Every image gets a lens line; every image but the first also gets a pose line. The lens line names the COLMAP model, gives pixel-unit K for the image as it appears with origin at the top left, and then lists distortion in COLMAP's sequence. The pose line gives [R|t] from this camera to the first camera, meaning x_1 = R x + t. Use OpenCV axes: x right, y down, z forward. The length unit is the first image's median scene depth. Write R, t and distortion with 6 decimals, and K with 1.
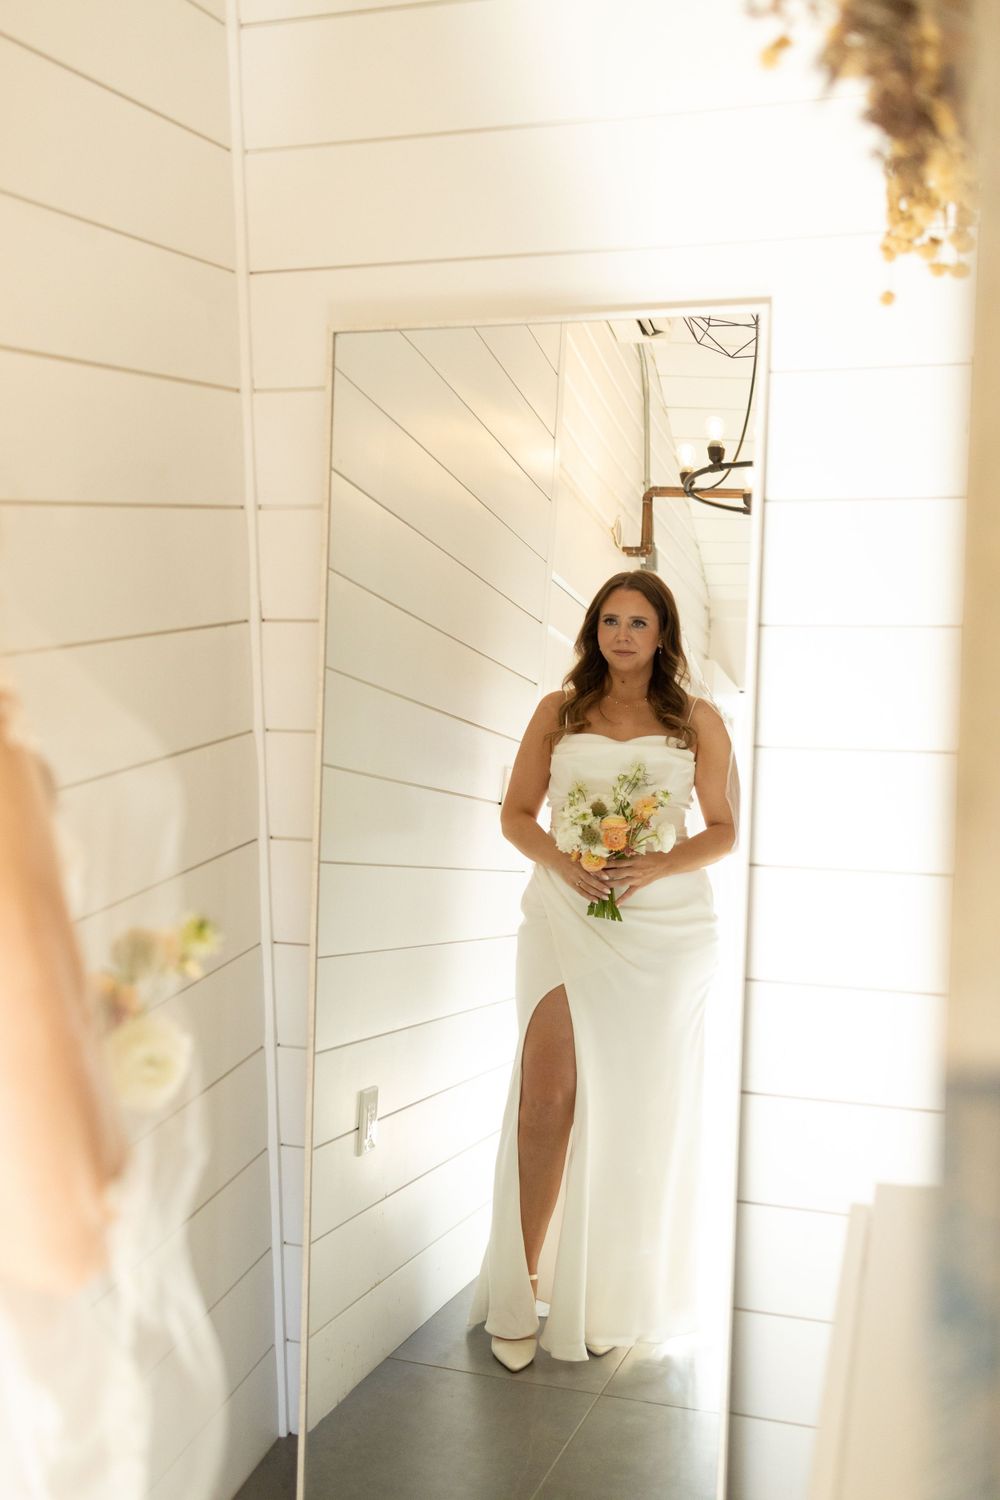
lens RADIAL K [[1360.9, 0, 500.0], [0, 1360.9, 750.0], [0, 0, 1]] dist [-0.039561, 0.001043]
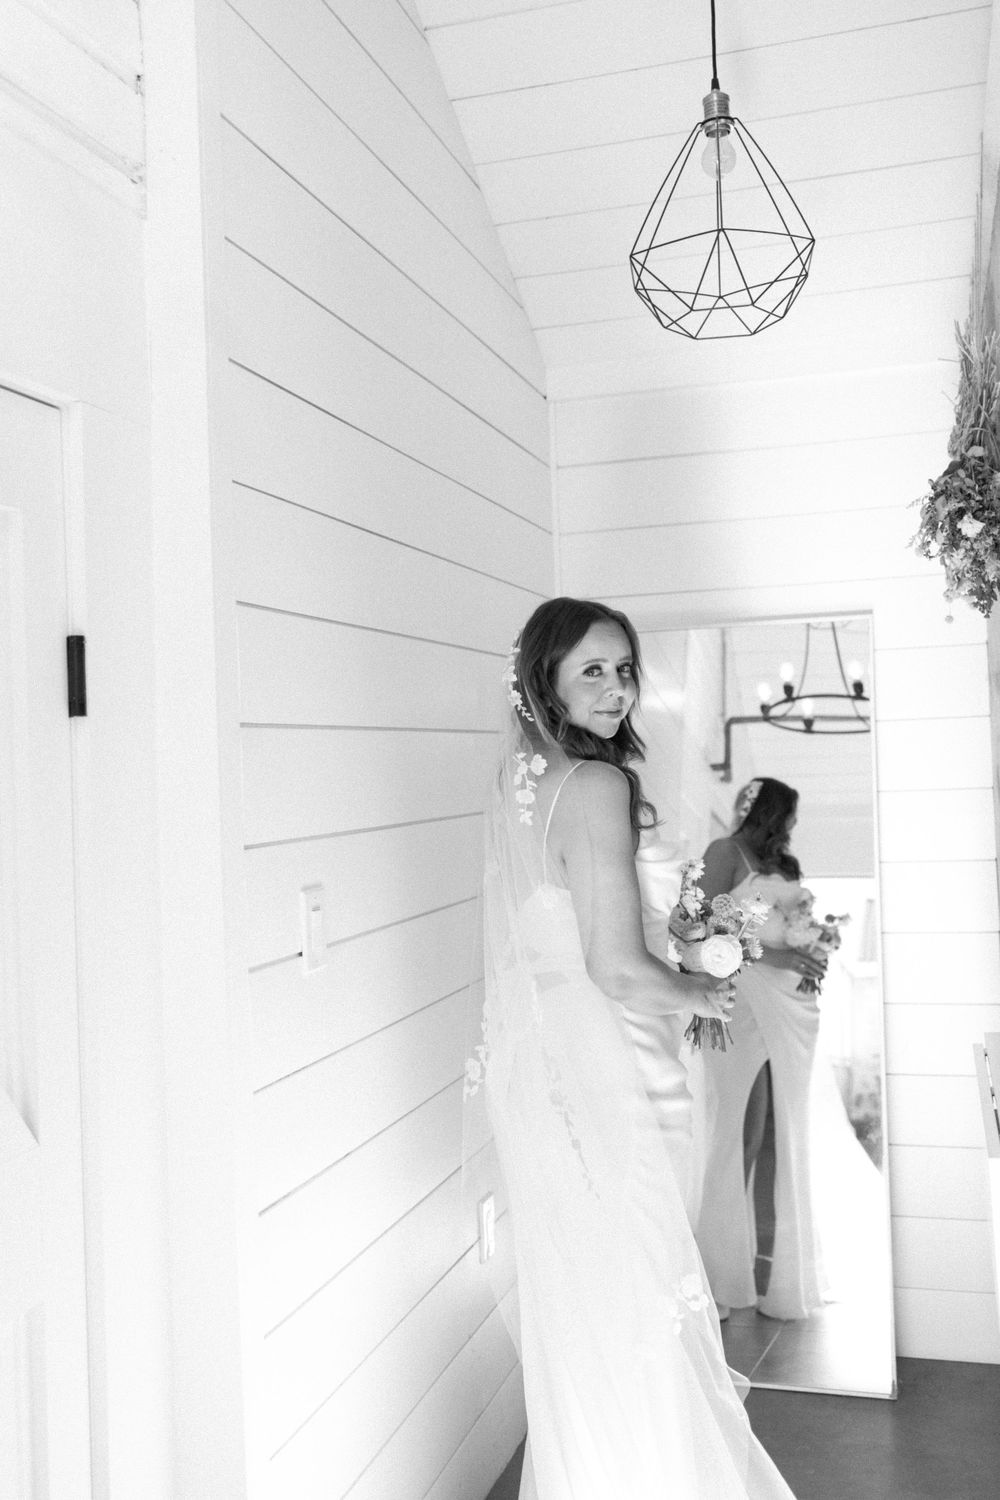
lens RADIAL K [[1360.9, 0, 500.0], [0, 1360.9, 750.0], [0, 0, 1]] dist [-0.039561, 0.001043]
pose [[0.999237, -0.039031, -0.001405, -0.121406], [0.038208, 0.984361, -0.171968, 0.057778], [0.008095, 0.171783, 0.985102, -0.303564]]
